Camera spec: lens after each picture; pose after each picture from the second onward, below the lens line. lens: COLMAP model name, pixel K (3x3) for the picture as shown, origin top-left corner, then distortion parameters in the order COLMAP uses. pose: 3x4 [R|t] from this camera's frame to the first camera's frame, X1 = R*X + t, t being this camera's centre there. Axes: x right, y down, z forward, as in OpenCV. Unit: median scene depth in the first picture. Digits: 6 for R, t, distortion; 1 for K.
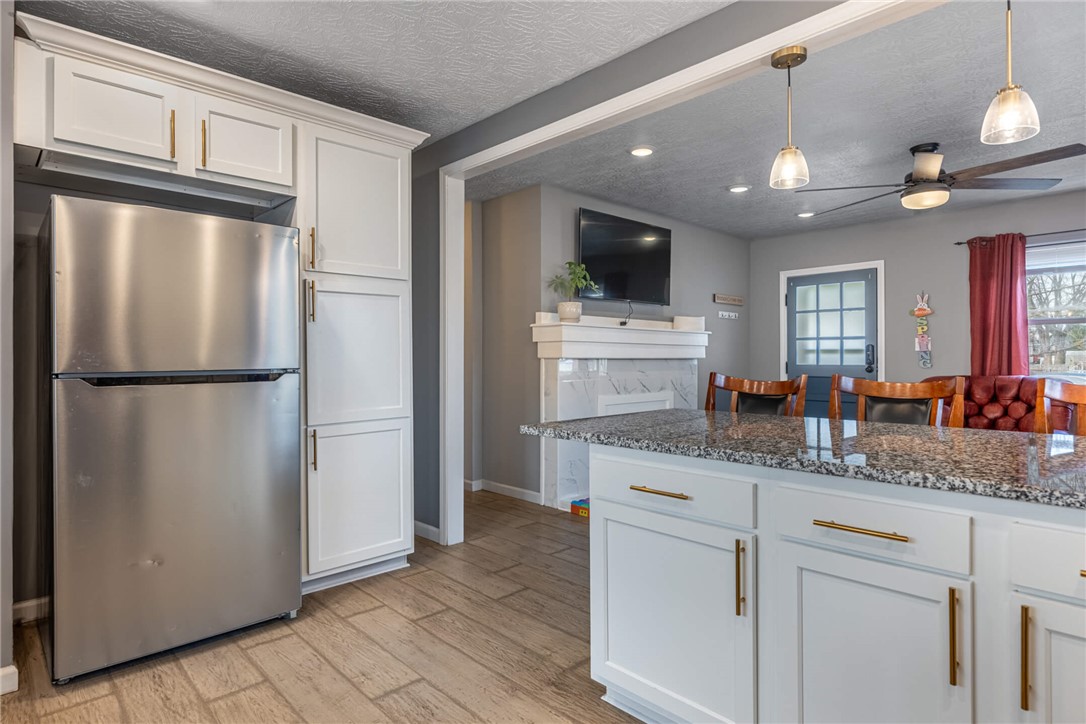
lens RADIAL K [[605.9, 0, 541.0], [0, 605.9, 360.1], [0, 0, 1]] dist [-0.007694, 0.001777]
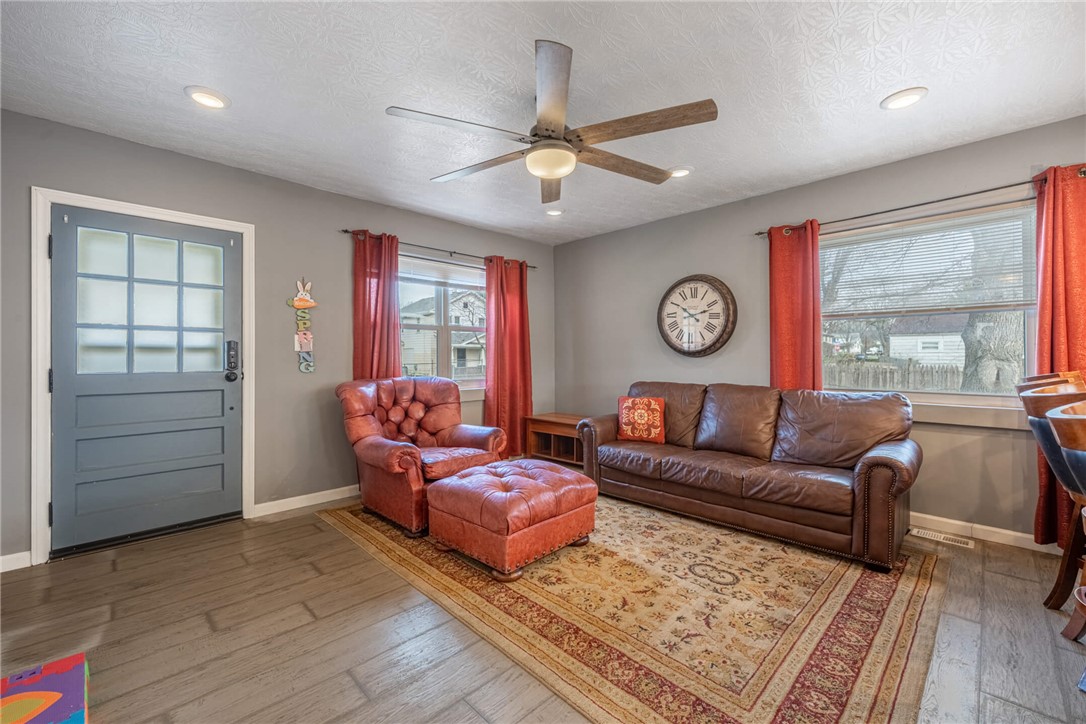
lens RADIAL K [[441.4, 0, 543.0], [0, 441.4, 360.2], [0, 0, 1]] dist [-0.002588, 0.000629]
pose [[-0.004211, -0.004514, 0.999981, 0.034103], [0.002479, 0.999987, 0.004524, -0.004627], [-0.999988, 0.002498, -0.004200, 0.639895]]
